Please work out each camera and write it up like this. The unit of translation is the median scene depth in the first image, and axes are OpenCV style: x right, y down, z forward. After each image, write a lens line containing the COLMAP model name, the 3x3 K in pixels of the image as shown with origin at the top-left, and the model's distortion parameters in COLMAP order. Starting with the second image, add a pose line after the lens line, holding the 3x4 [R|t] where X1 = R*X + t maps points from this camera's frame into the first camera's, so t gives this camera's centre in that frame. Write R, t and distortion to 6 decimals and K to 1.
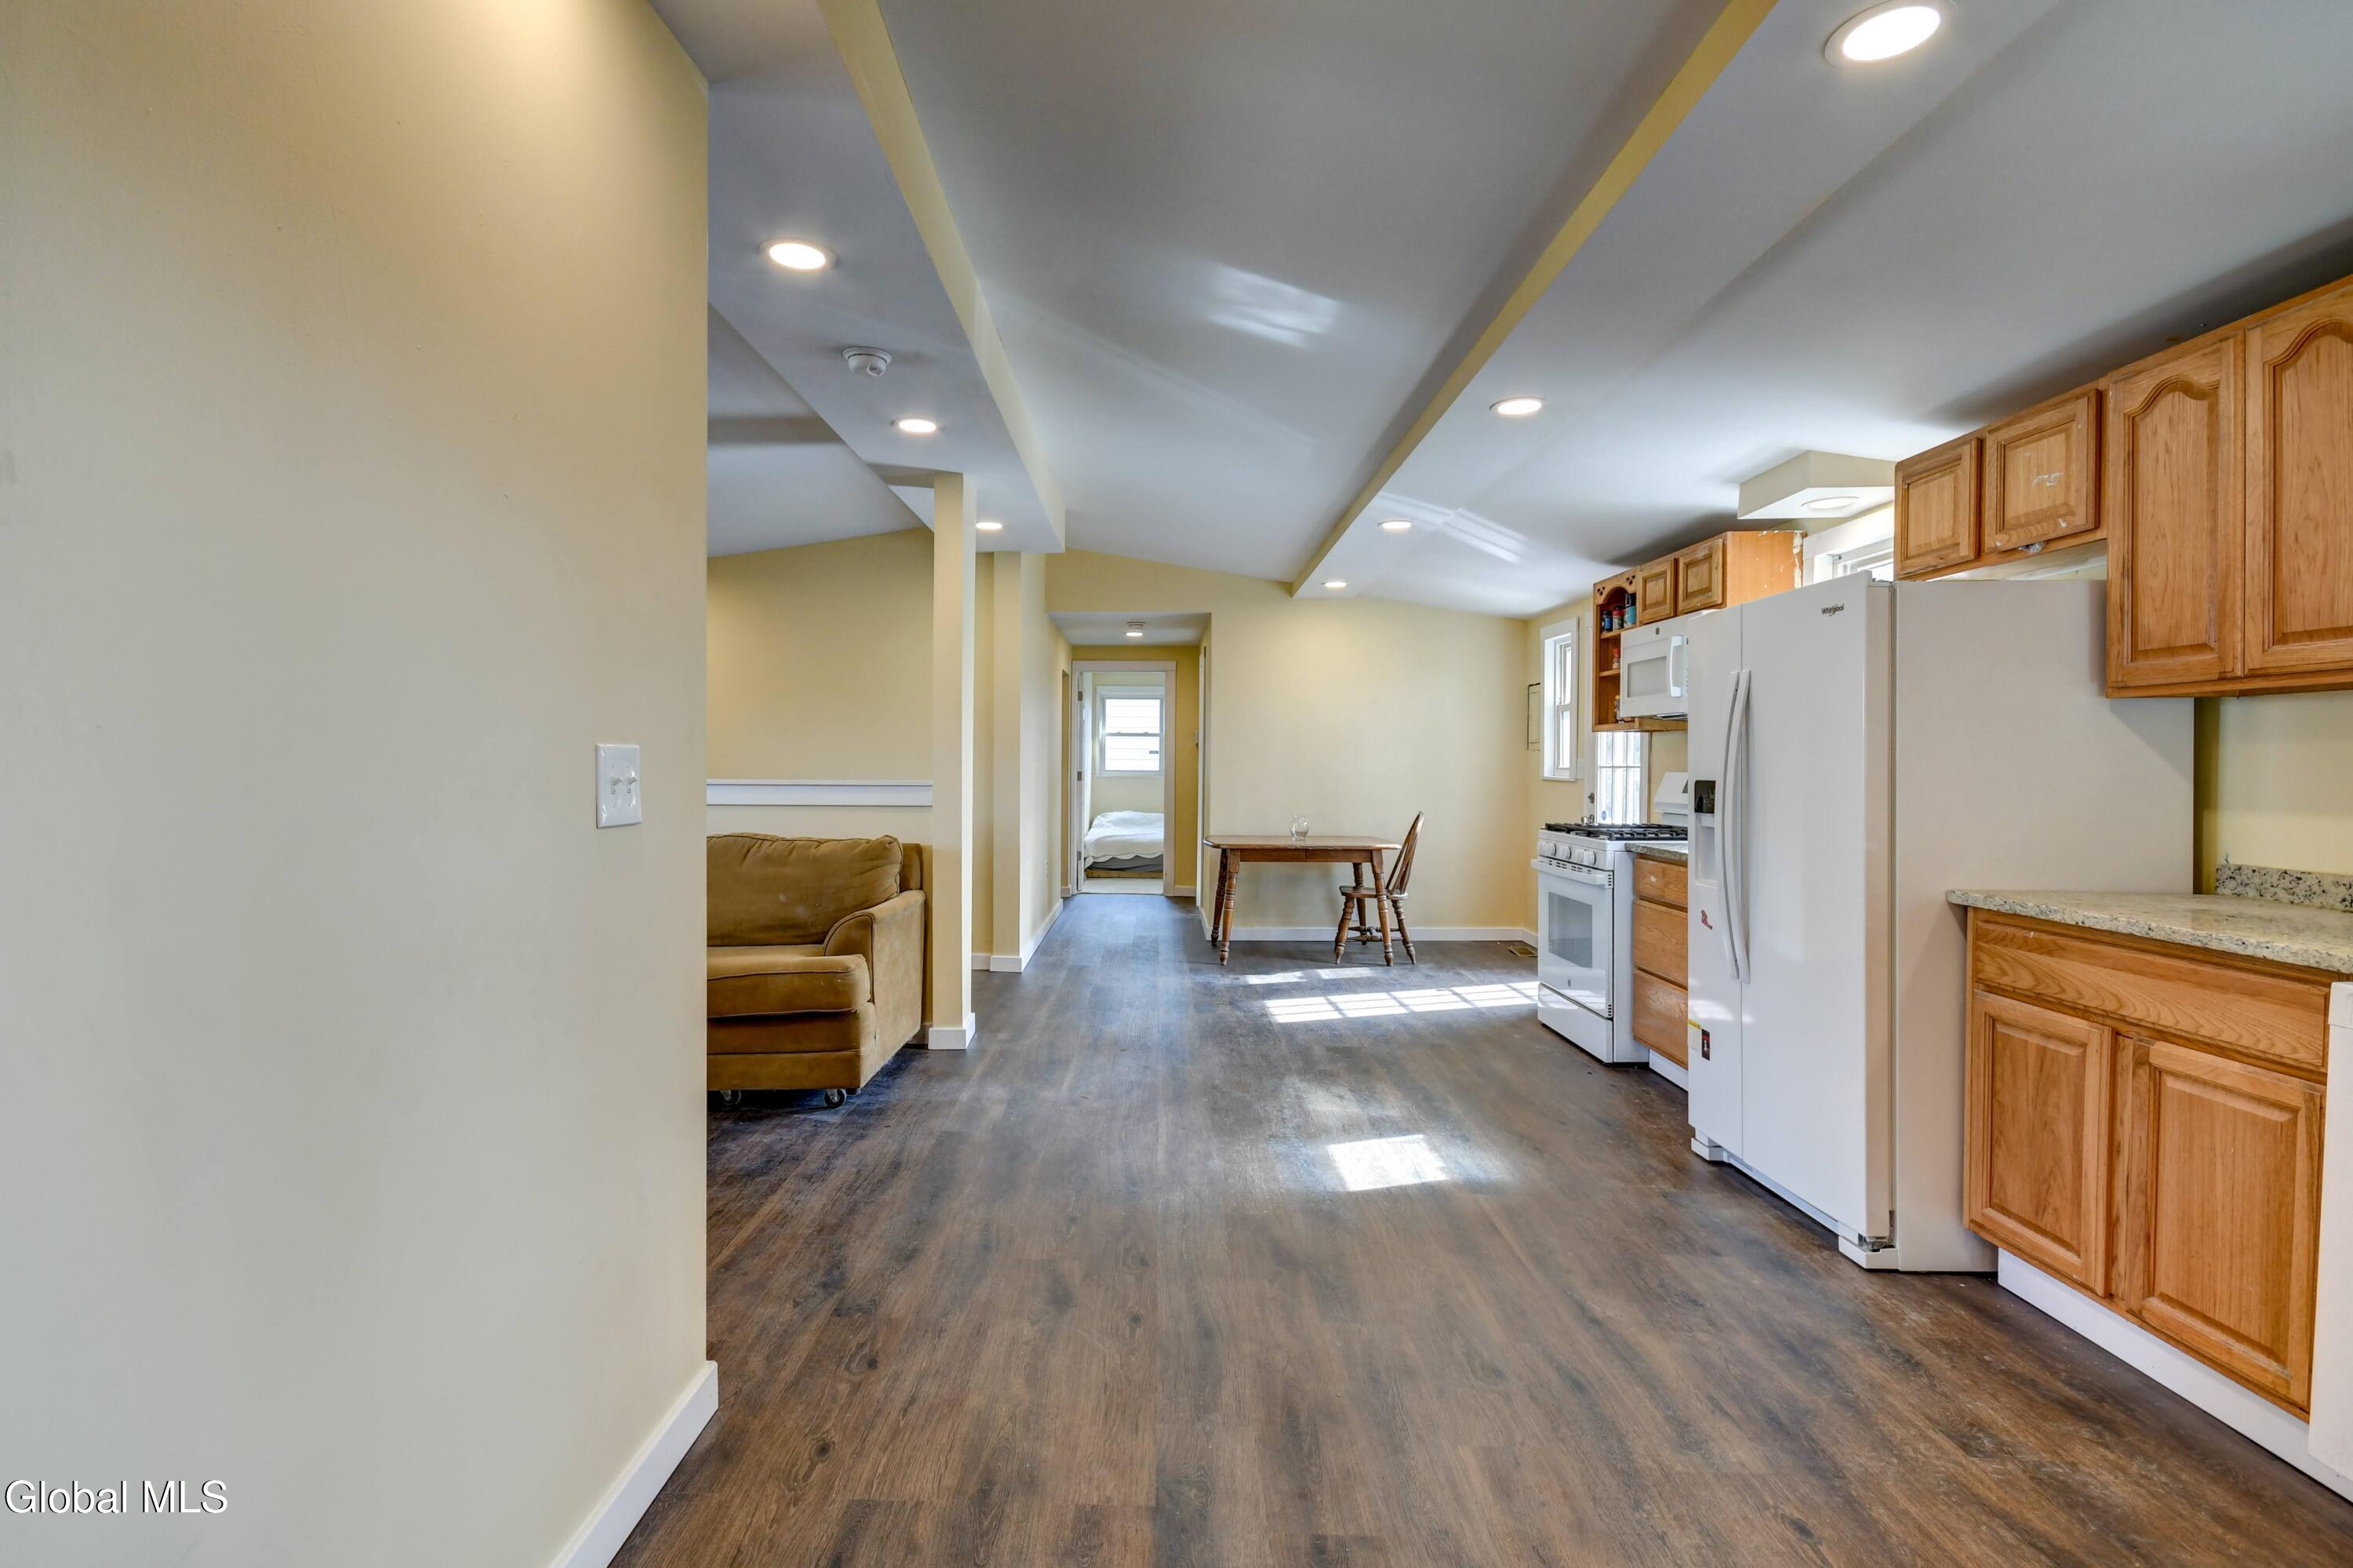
lens RADIAL K [[1058.5, 0, 1181.2], [0, 1058.5, 775.6], [0, 0, 1]] dist [-0.000782, 0.001392]
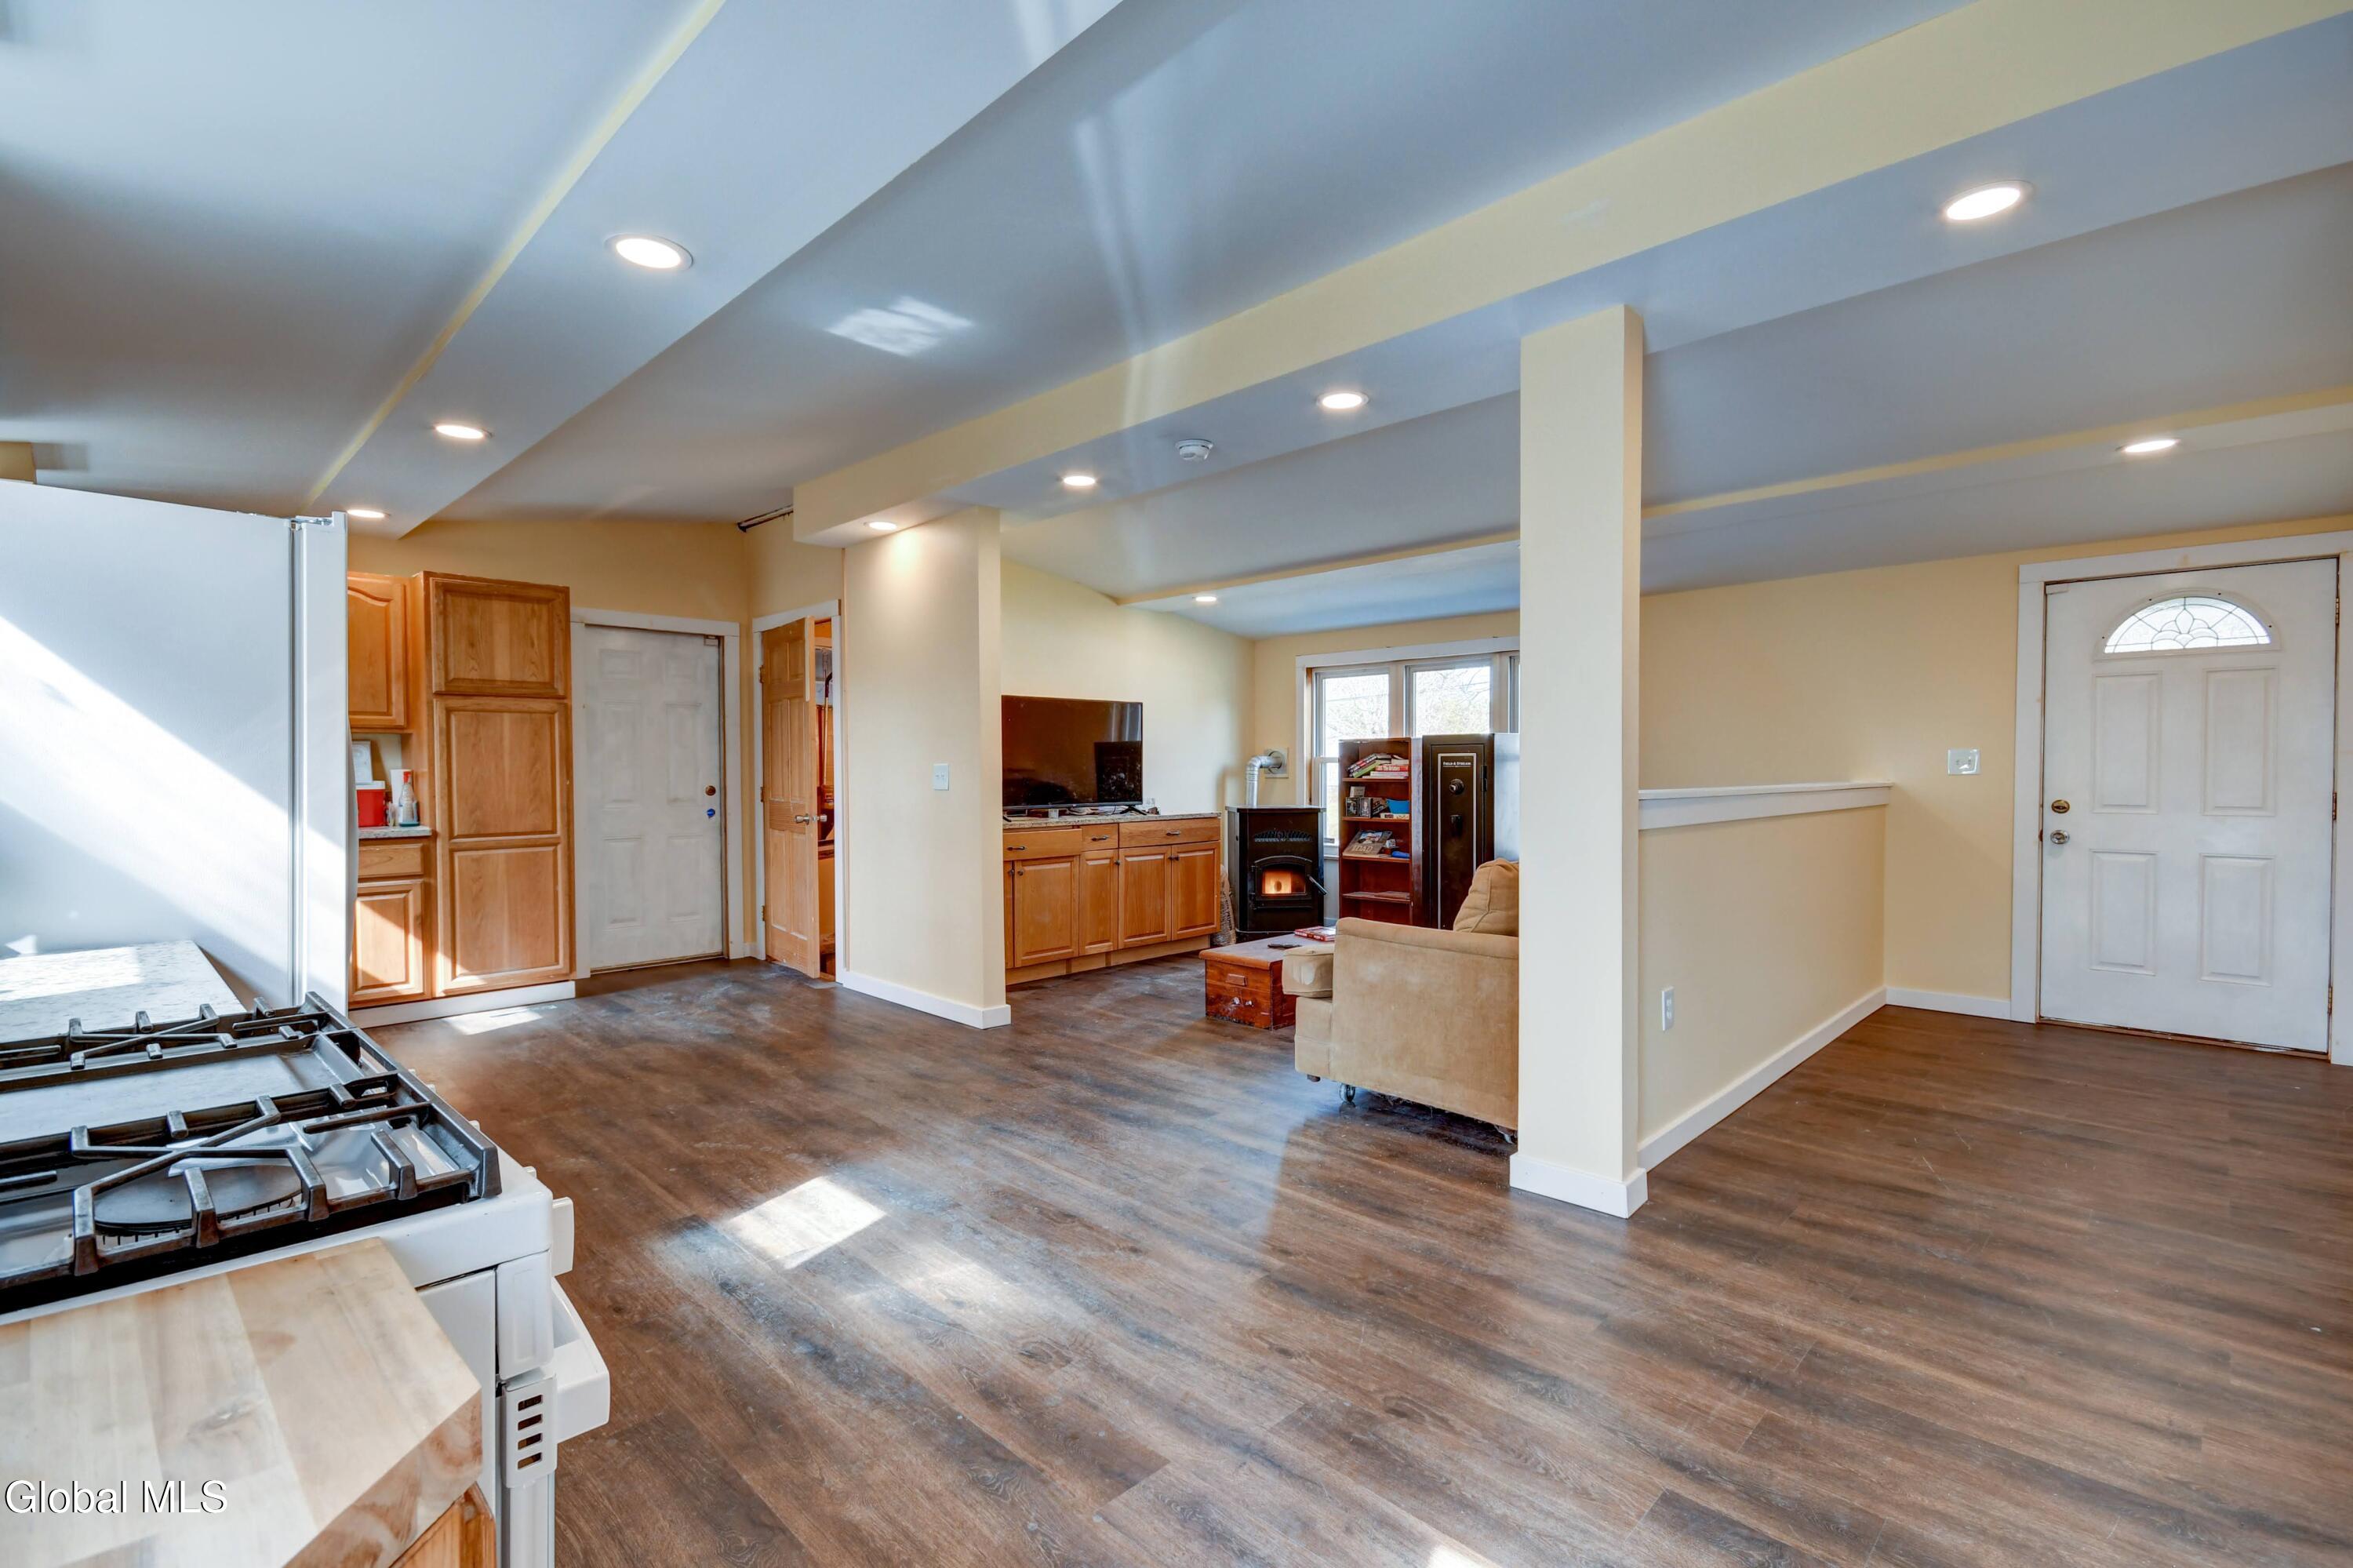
lens RADIAL K [[1058.5, 0, 1173.5], [0, 1058.5, 787.4], [0, 0, 1]] dist [-0.000782, 0.001392]
pose [[-0.708172, 0.002954, -0.706034, 0.643173], [-0.010313, 0.999841, 0.014527, -0.008291], [0.705965, 0.017569, -0.708029, 1.972992]]
